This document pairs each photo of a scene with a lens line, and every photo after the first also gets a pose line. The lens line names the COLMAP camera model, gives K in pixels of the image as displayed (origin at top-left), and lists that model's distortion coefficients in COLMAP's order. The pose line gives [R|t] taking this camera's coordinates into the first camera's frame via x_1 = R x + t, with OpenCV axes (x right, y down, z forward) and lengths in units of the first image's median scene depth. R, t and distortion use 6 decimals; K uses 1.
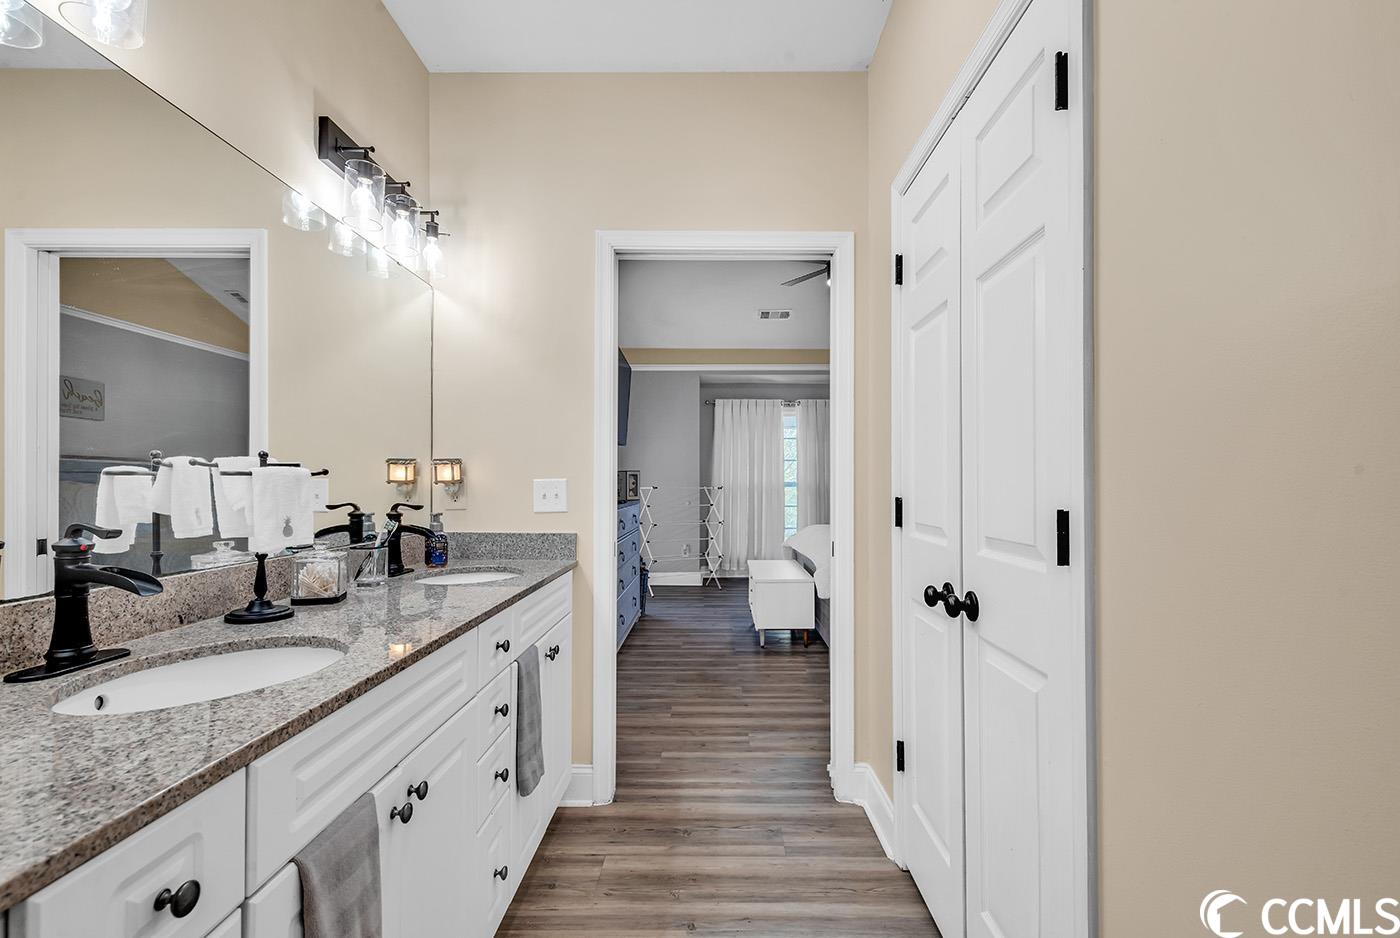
lens RADIAL K [[633.3, 0, 715.0], [0, 633.3, 475.4], [0, 0, 1]] dist [0.004194, 0.000045]
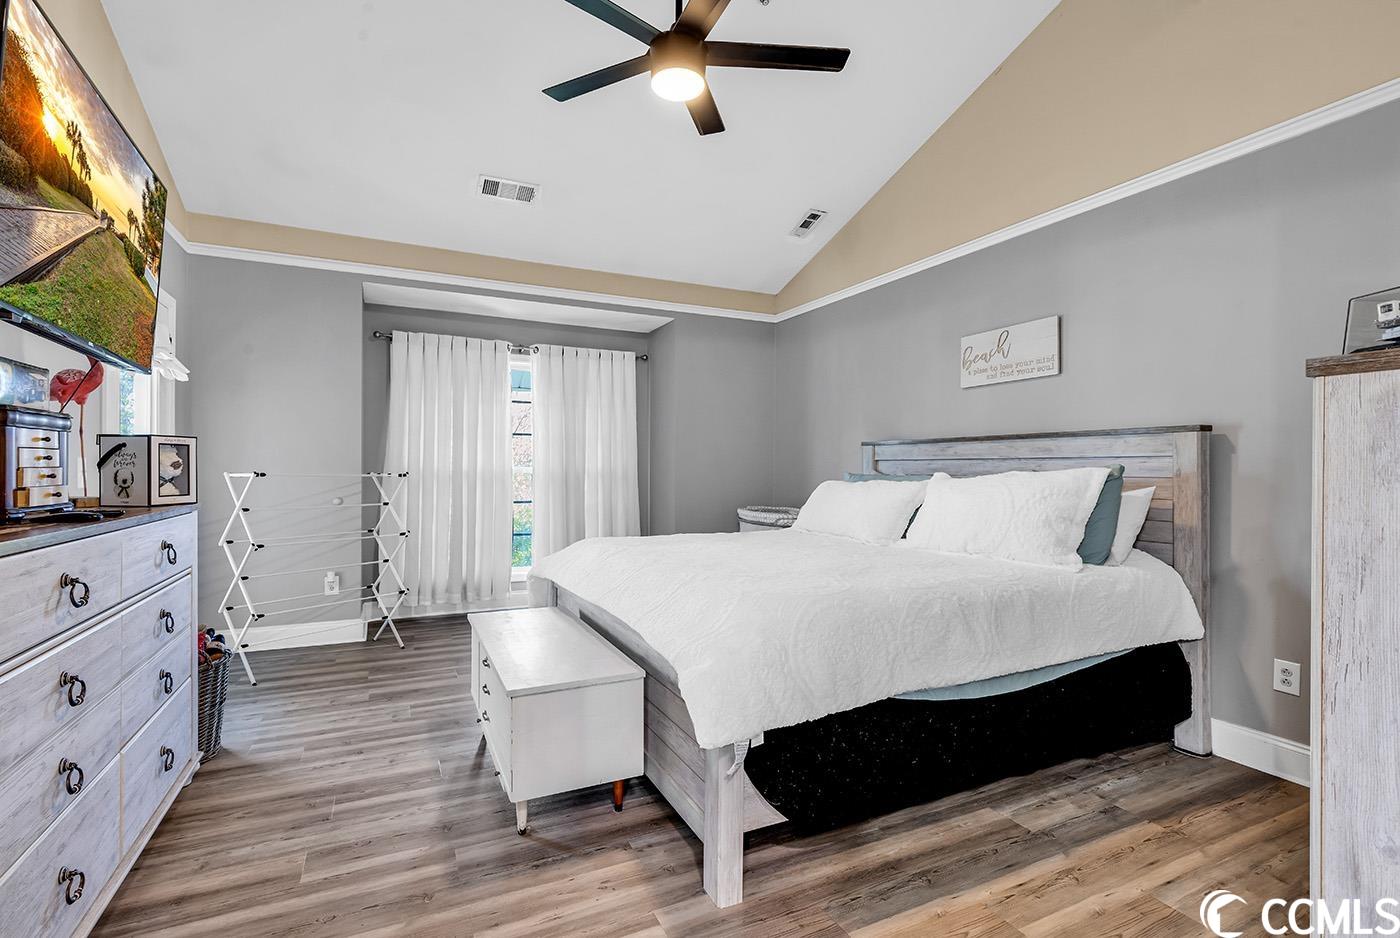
lens RADIAL K [[580.5, 0, 738.8], [0, 580.5, 470.9], [0, 0, 1]] dist [-0.019476, -0.000490]
pose [[0.853337, 0.002434, 0.521354, -0.003893], [-0.009255, 0.999902, 0.010480, 0.006733], [-0.521278, -0.013768, 0.853276, 0.367374]]
